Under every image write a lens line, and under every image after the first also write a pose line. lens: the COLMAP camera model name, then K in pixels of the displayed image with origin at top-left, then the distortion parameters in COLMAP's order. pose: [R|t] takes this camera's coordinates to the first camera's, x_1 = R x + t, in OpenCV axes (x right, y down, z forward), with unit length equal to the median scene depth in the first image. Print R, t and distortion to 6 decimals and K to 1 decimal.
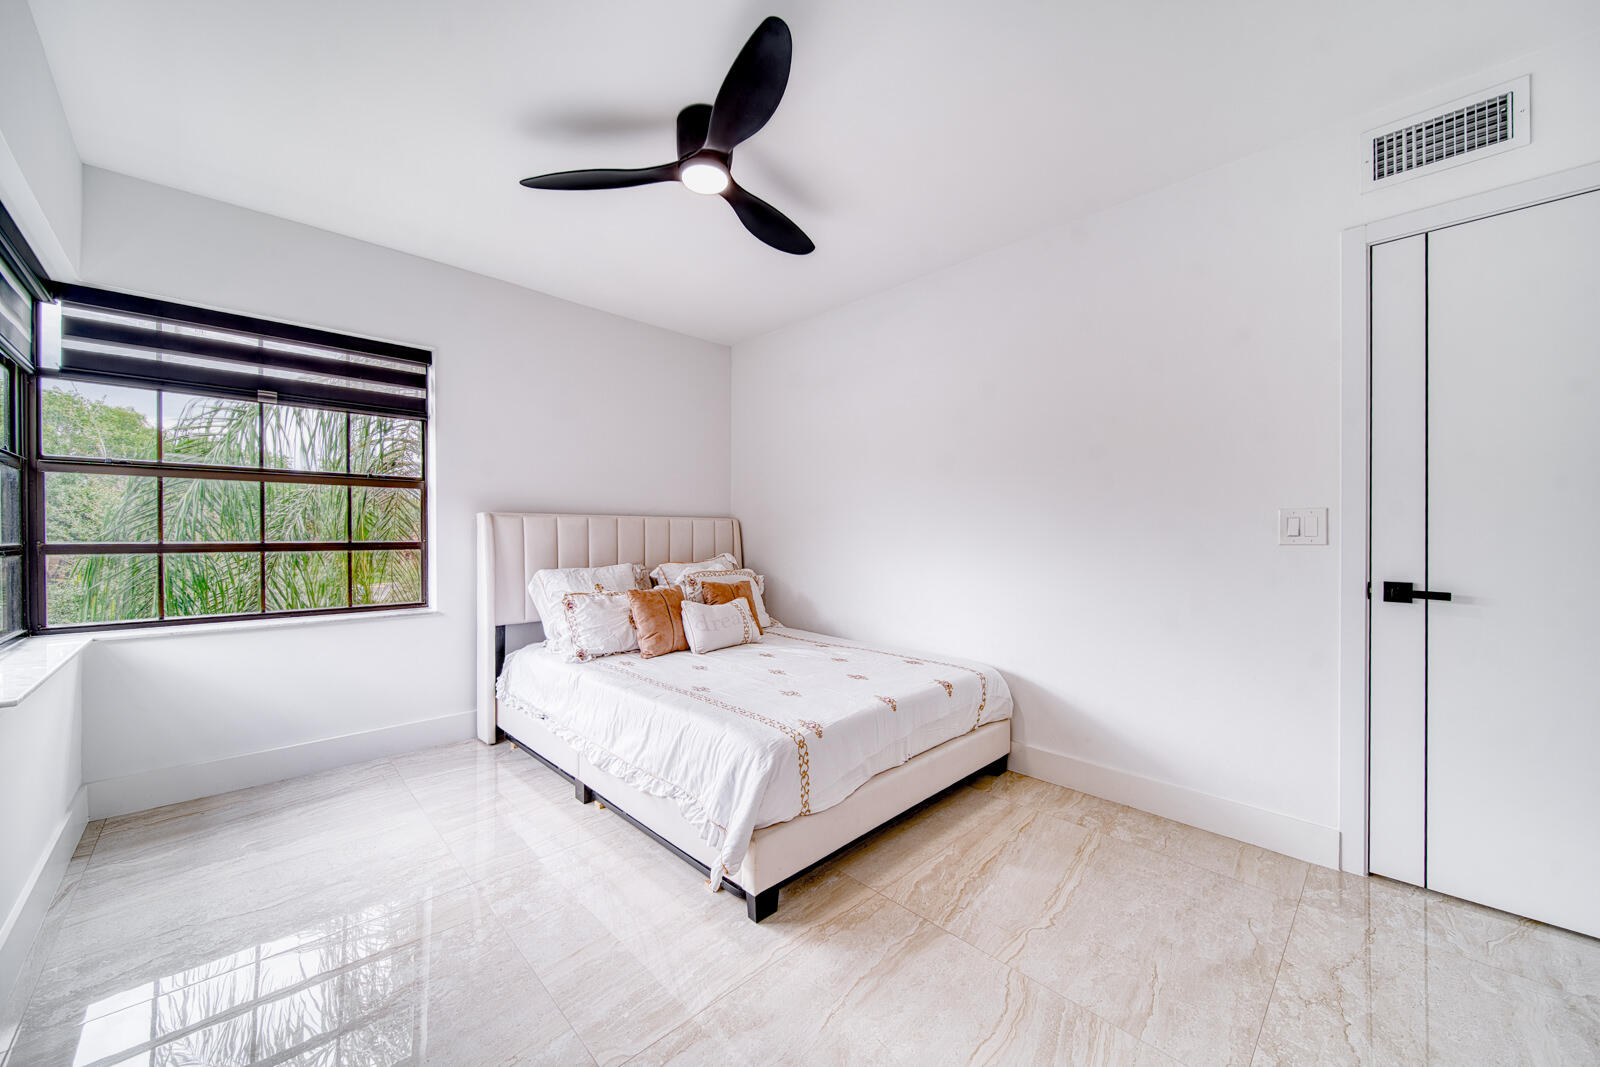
lens RADIAL K [[591.7, 0, 758.3], [0, 591.7, 536.1], [0, 0, 1]] dist [-0.000613, -0.000151]
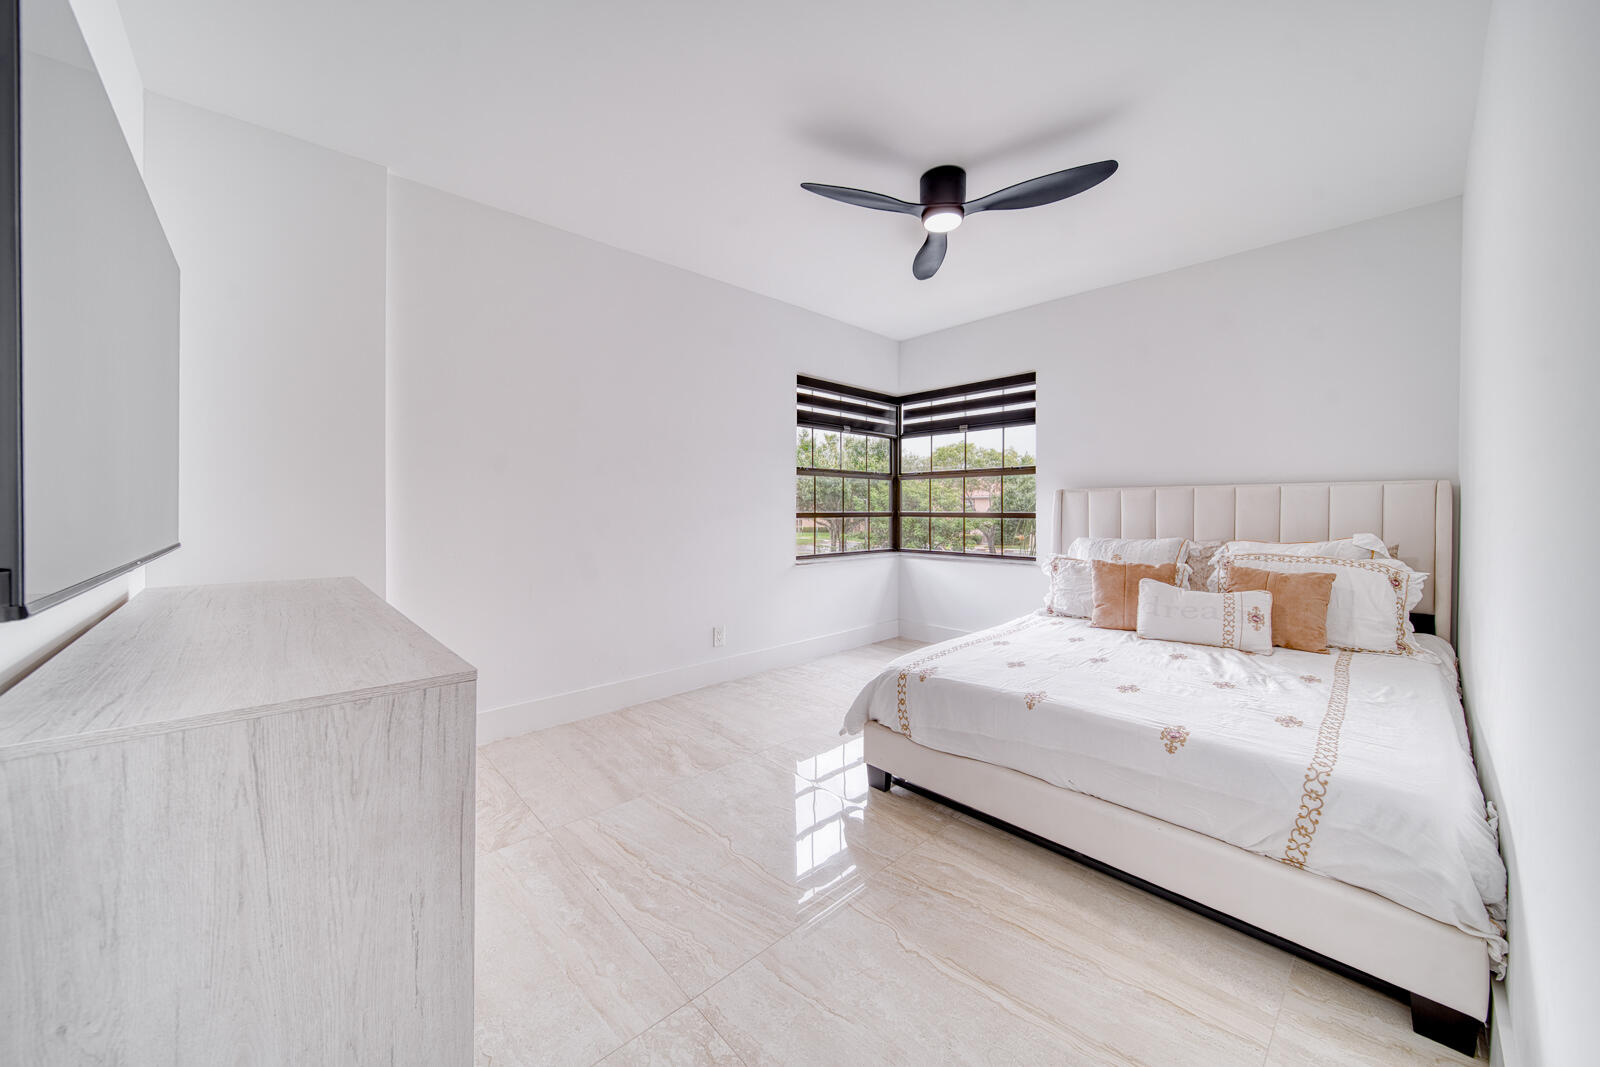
lens RADIAL K [[566.1, 0, 809.0], [0, 566.1, 513.4], [0, 0, 1]] dist [0.000228, -0.000014]
pose [[0.014471, 0.005091, -0.999882, 0.825141], [-0.001422, 0.999986, 0.005071, 0.006210], [0.999894, 0.001349, 0.014478, 0.525446]]
